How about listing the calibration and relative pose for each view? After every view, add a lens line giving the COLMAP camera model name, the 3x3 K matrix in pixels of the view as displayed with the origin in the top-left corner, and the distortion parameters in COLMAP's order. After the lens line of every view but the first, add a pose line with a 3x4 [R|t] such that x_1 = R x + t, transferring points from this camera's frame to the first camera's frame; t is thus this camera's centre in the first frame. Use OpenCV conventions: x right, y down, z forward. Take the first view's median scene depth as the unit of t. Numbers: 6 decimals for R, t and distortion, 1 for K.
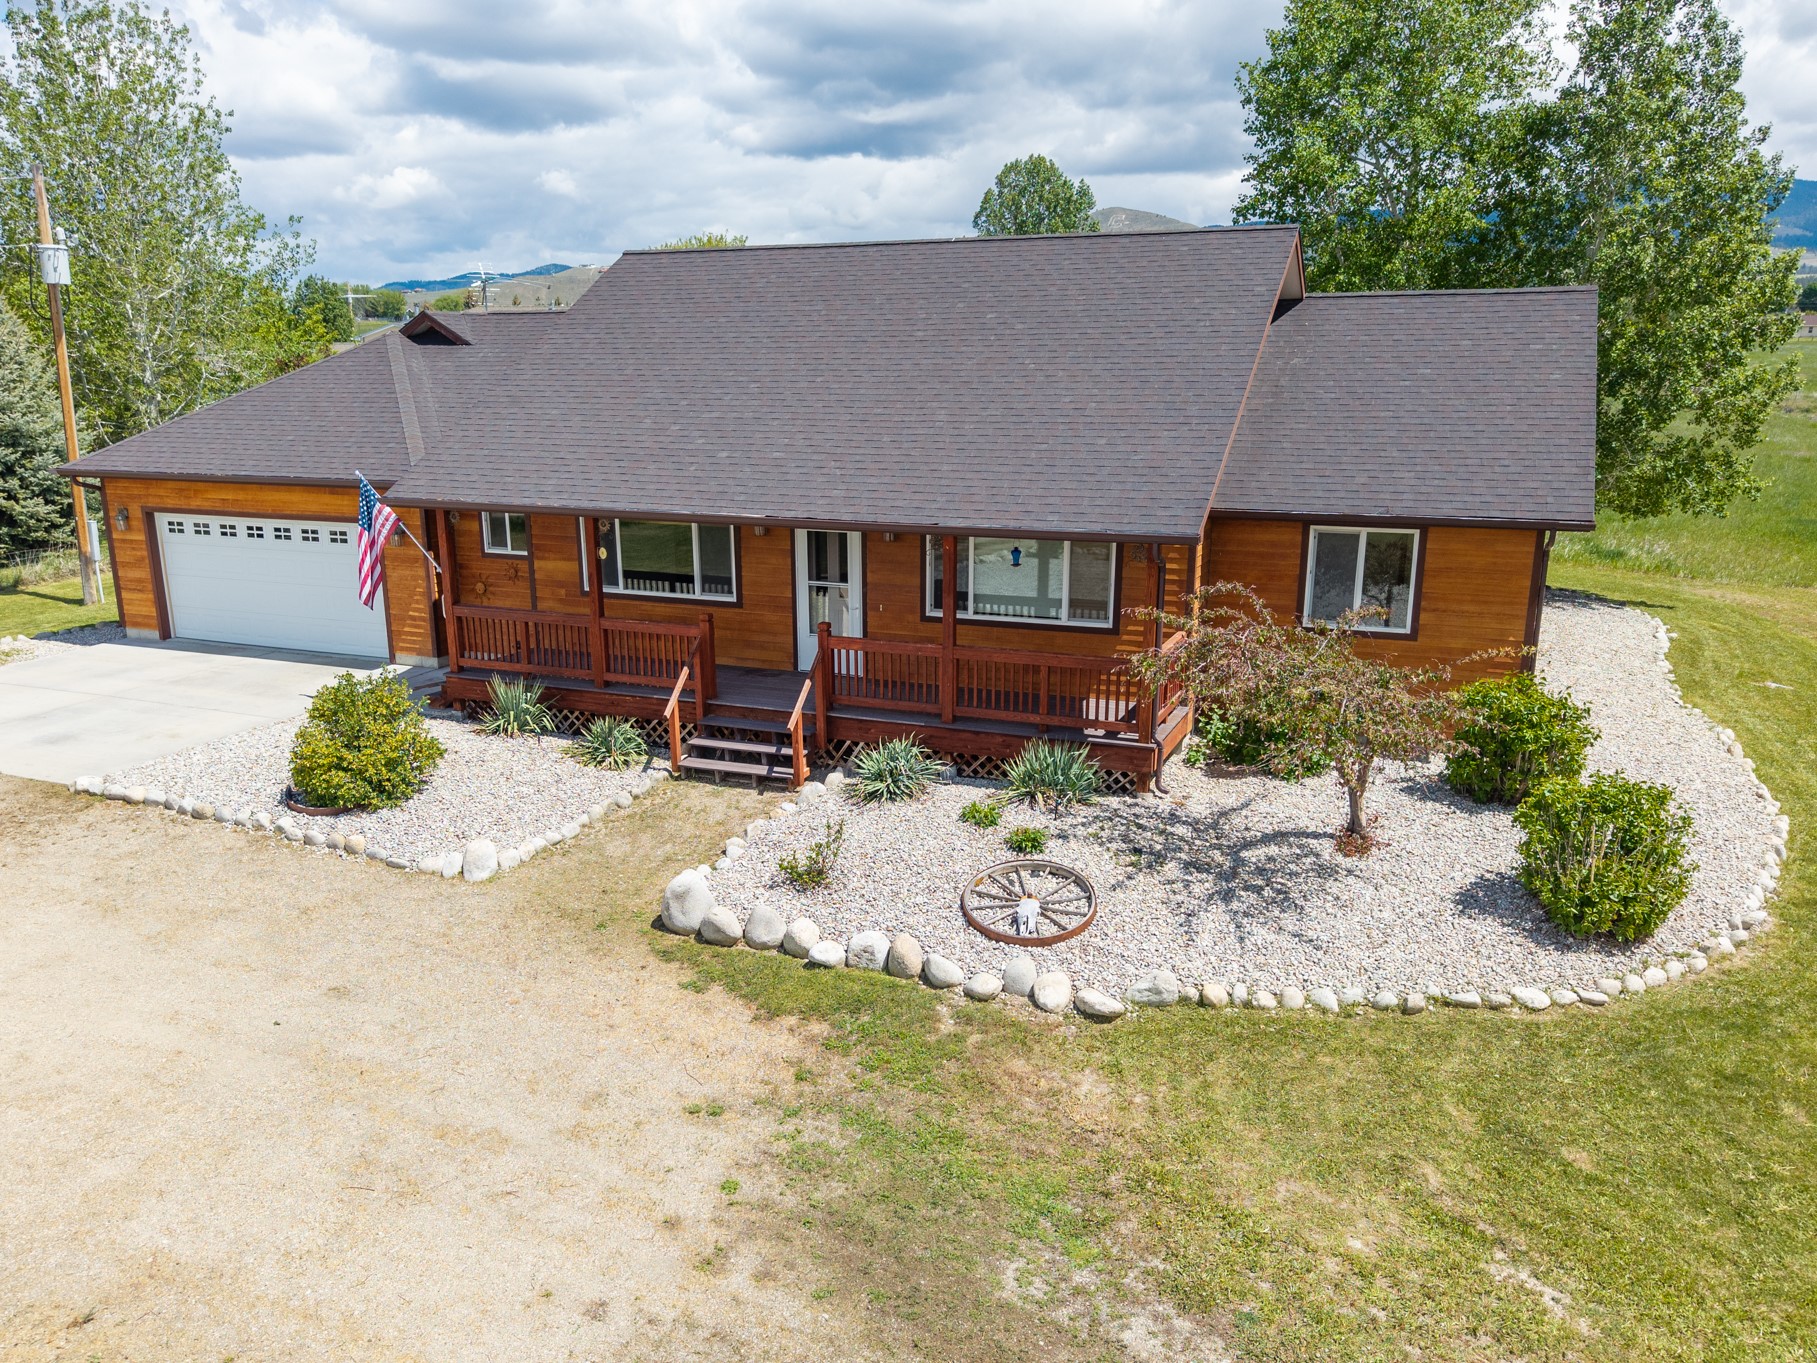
lens RADIAL K [[1380.0, 0, 908.5], [0, 1380.0, 681.5], [0, 0, 1]] dist [0.028080, -0.064485]
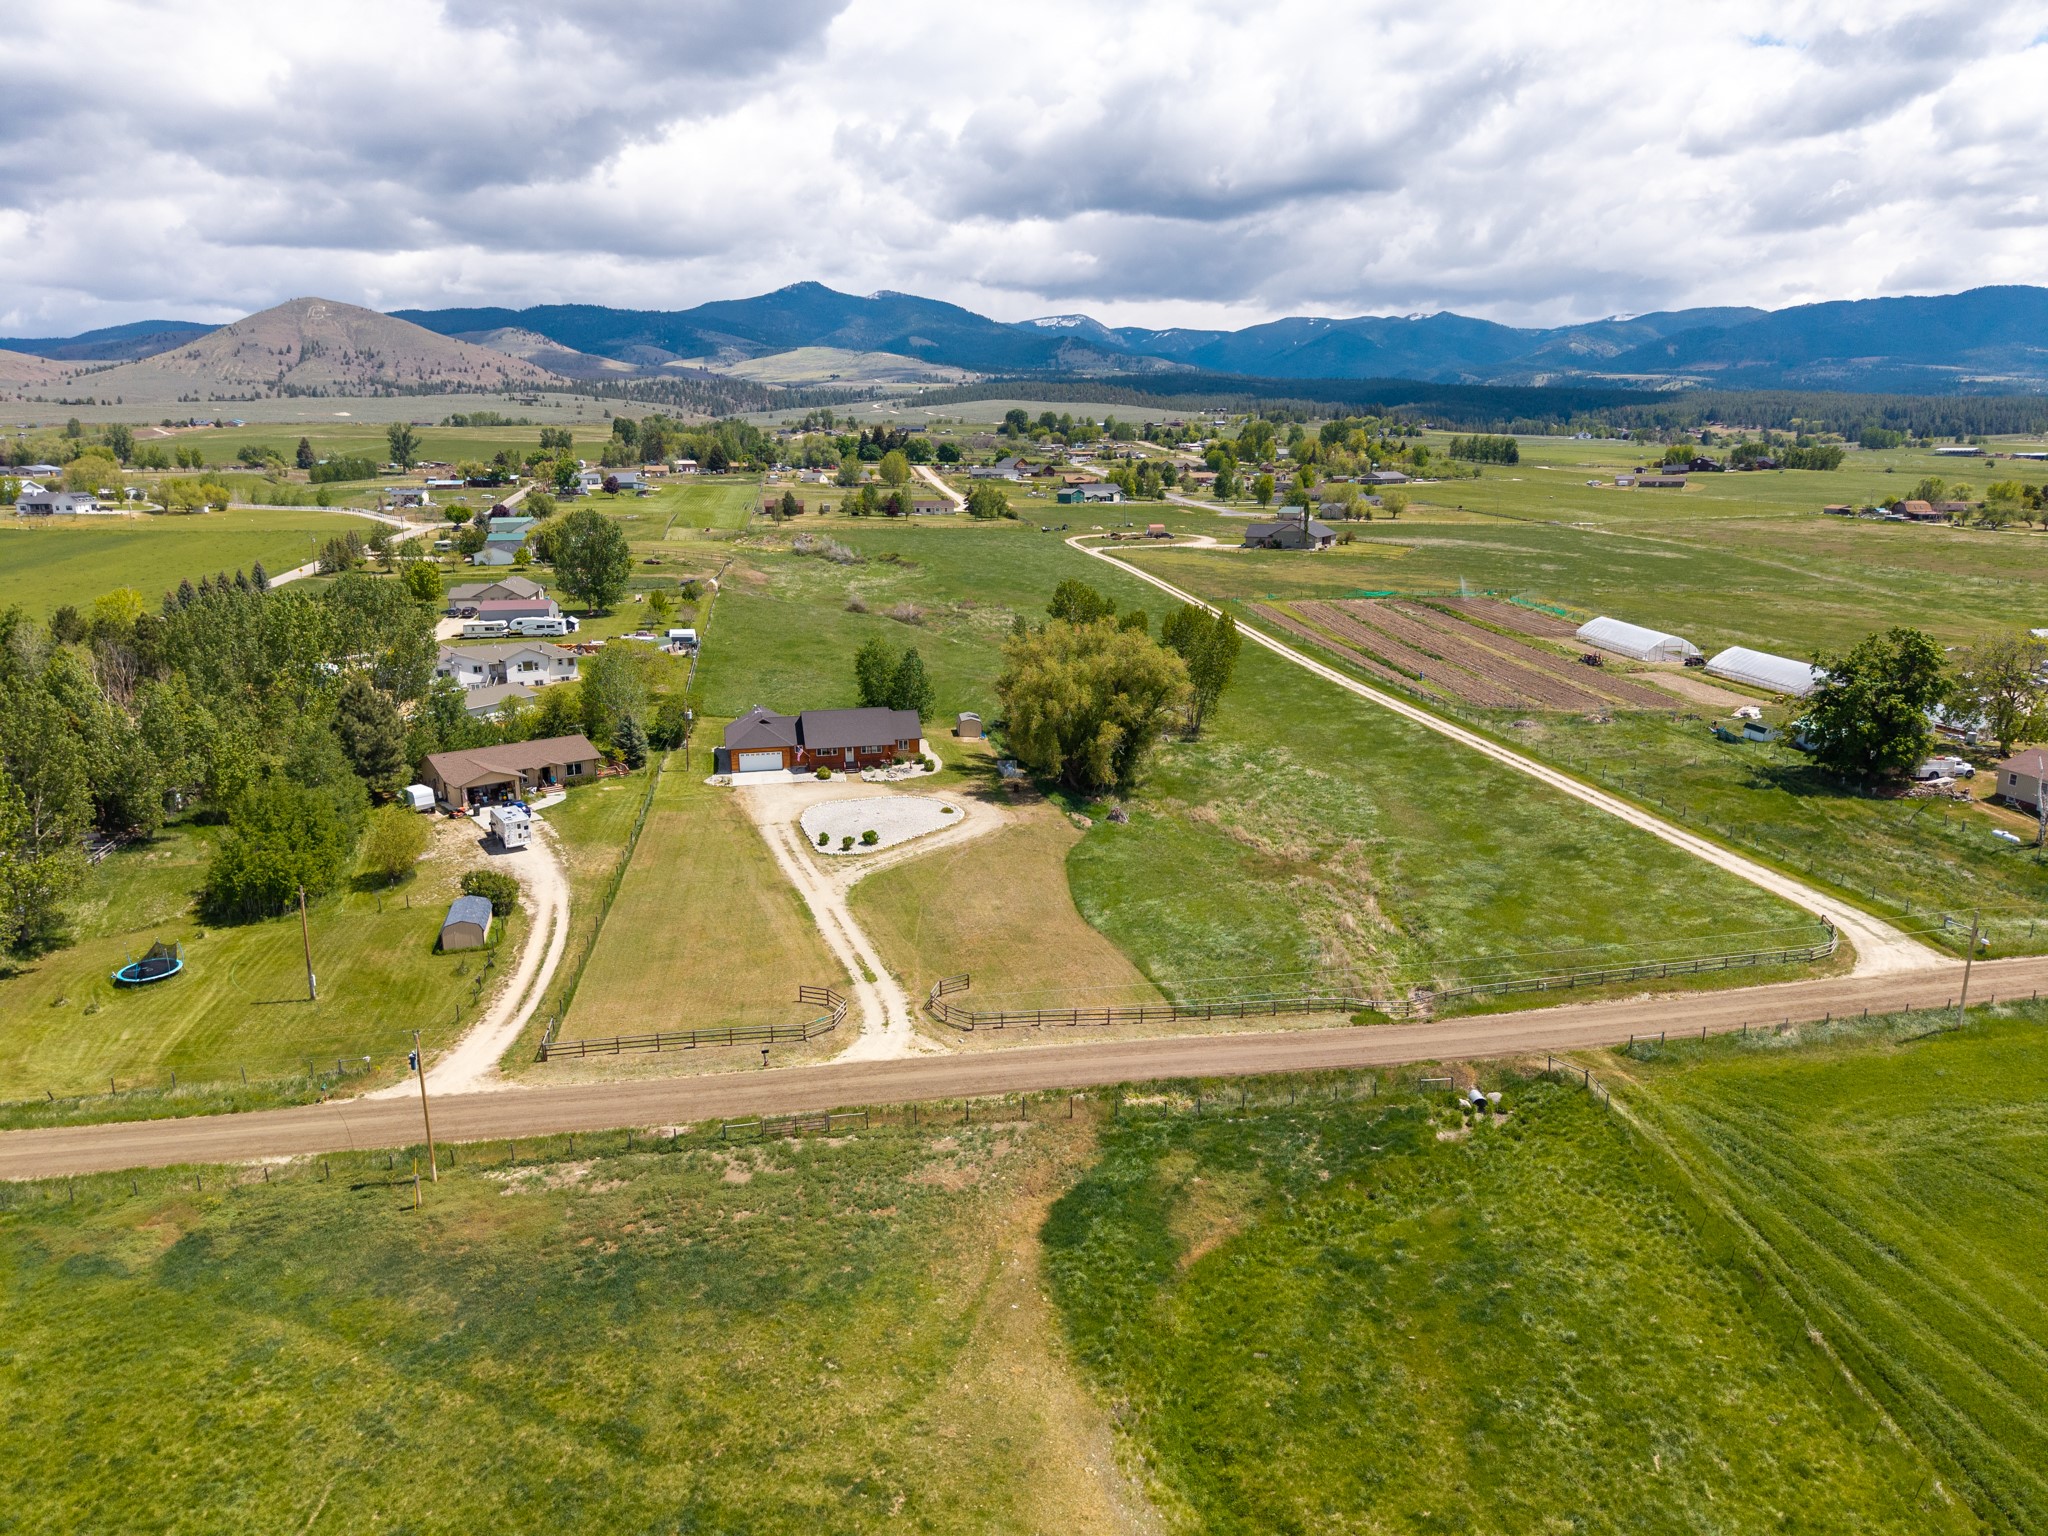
lens RADIAL K [[1351.9, 0, 1024.0], [0, 1351.9, 768.0], [0, 0, 1]] dist [0.021345, -0.033891]
pose [[0.813066, -0.139339, 0.565250, -4.503878], [0.133757, 0.989672, 0.051564, -0.290227], [-0.566597, 0.033681, 0.823306, -7.534450]]
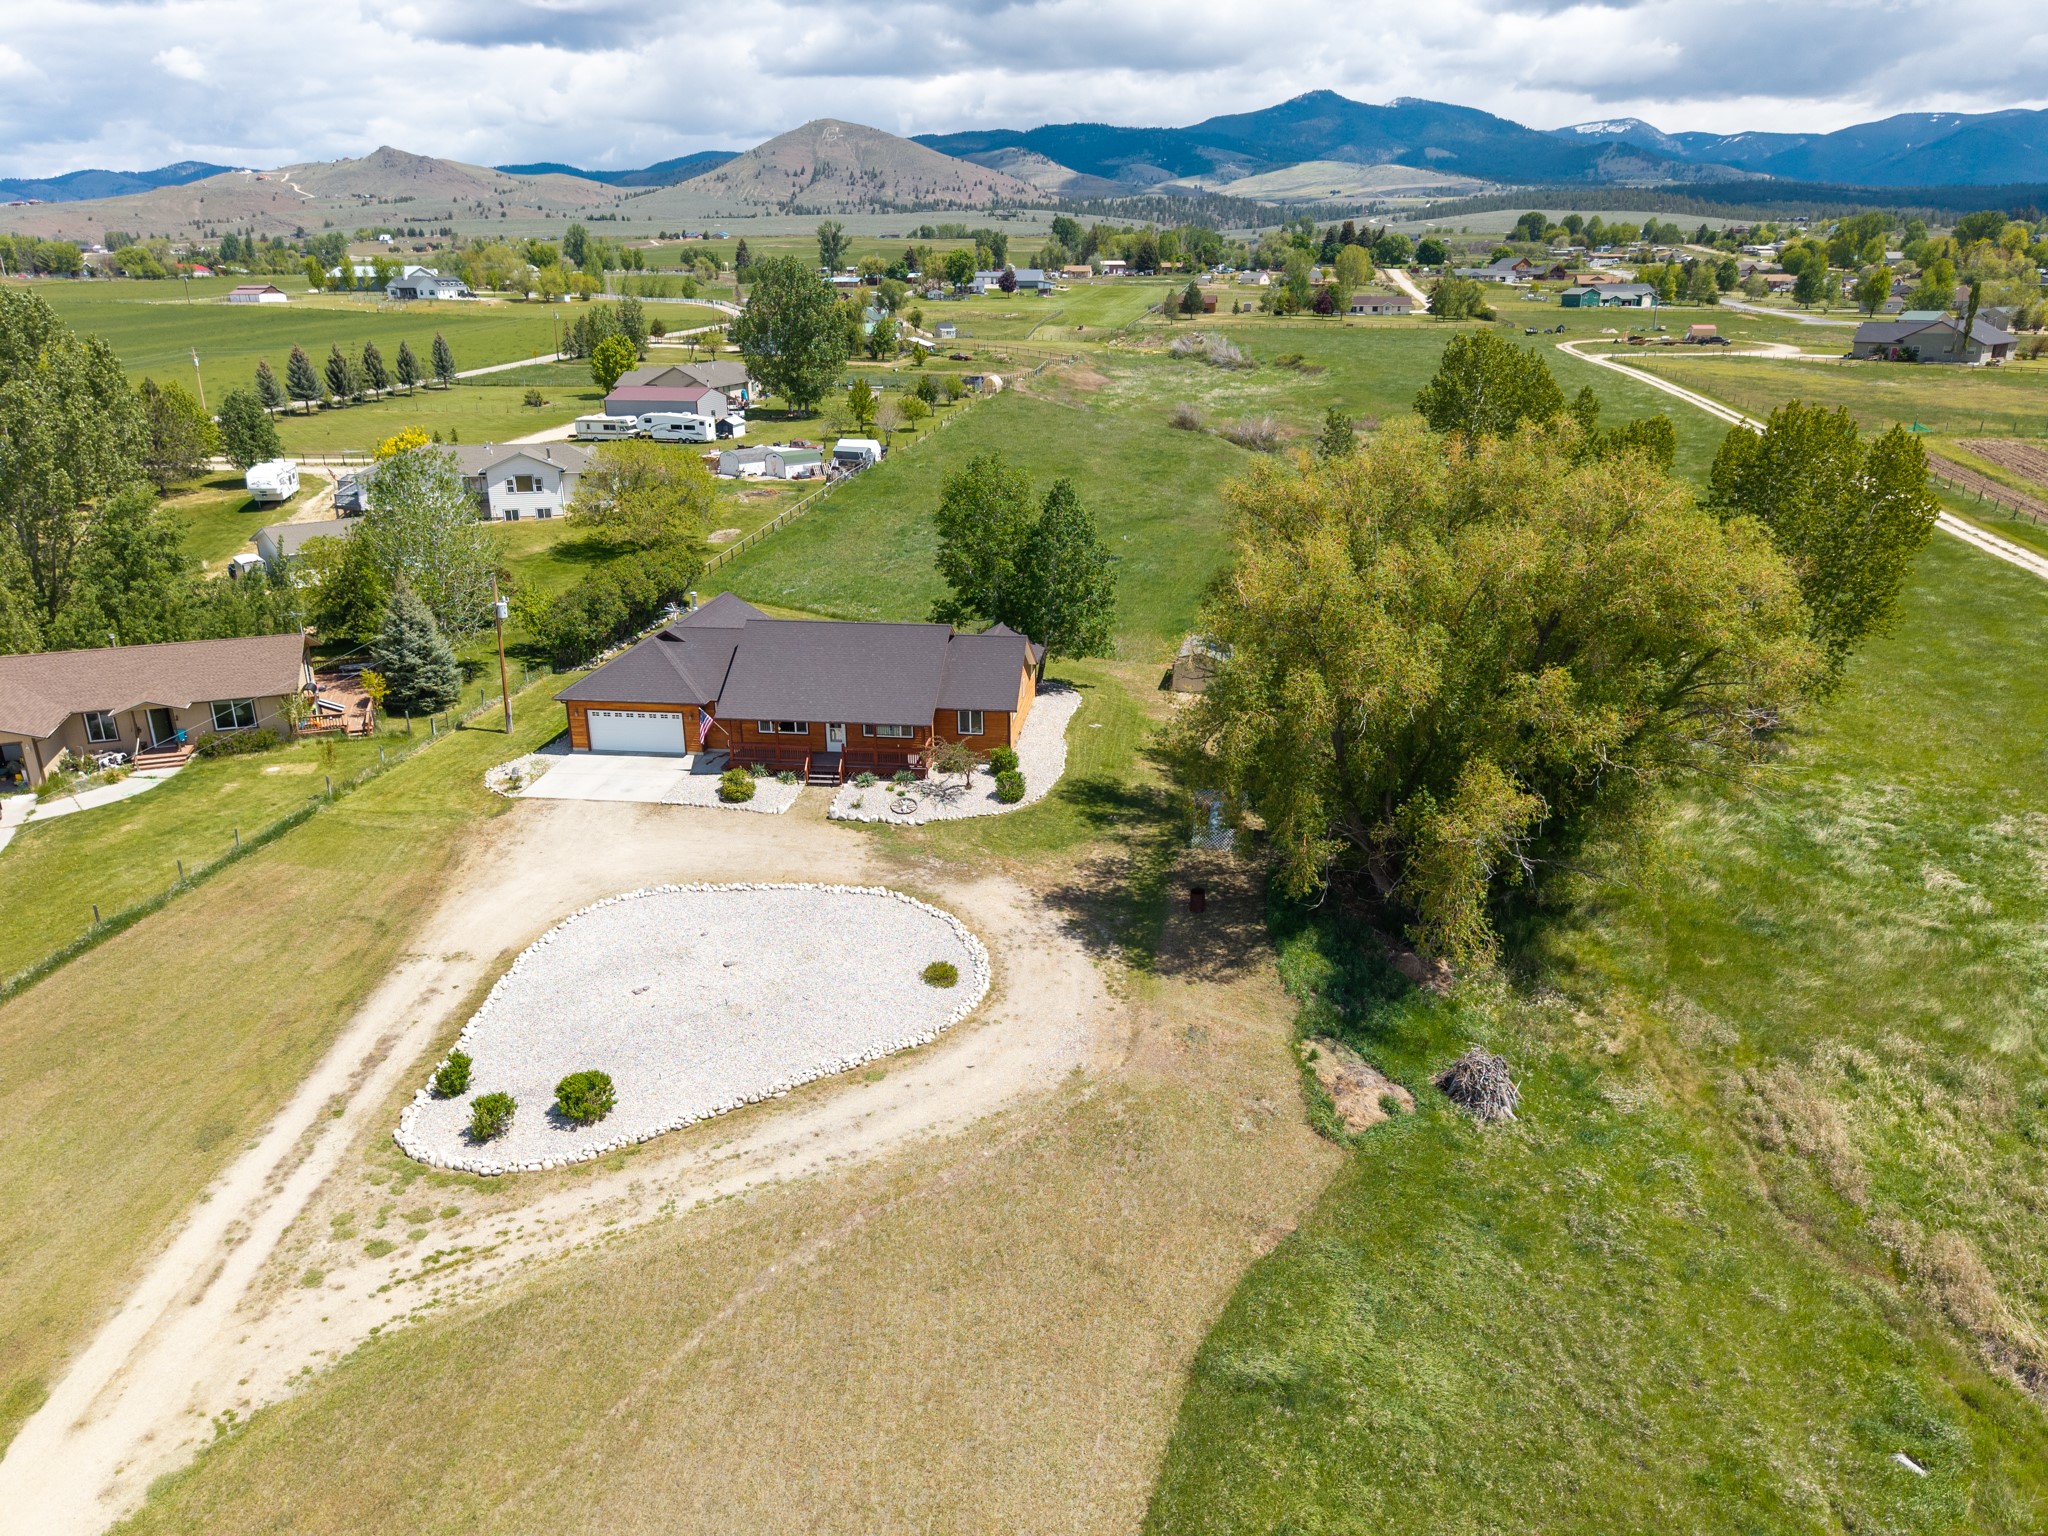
lens RADIAL K [[1351.9, 0, 1024.0], [0, 1351.9, 768.0], [0, 0, 1]] dist [0.021345, -0.033891]
pose [[0.962461, -0.096243, 0.253783, -0.544511], [0.063810, 0.989049, 0.133081, -0.450816], [-0.263812, -0.111891, 0.958062, -2.848639]]
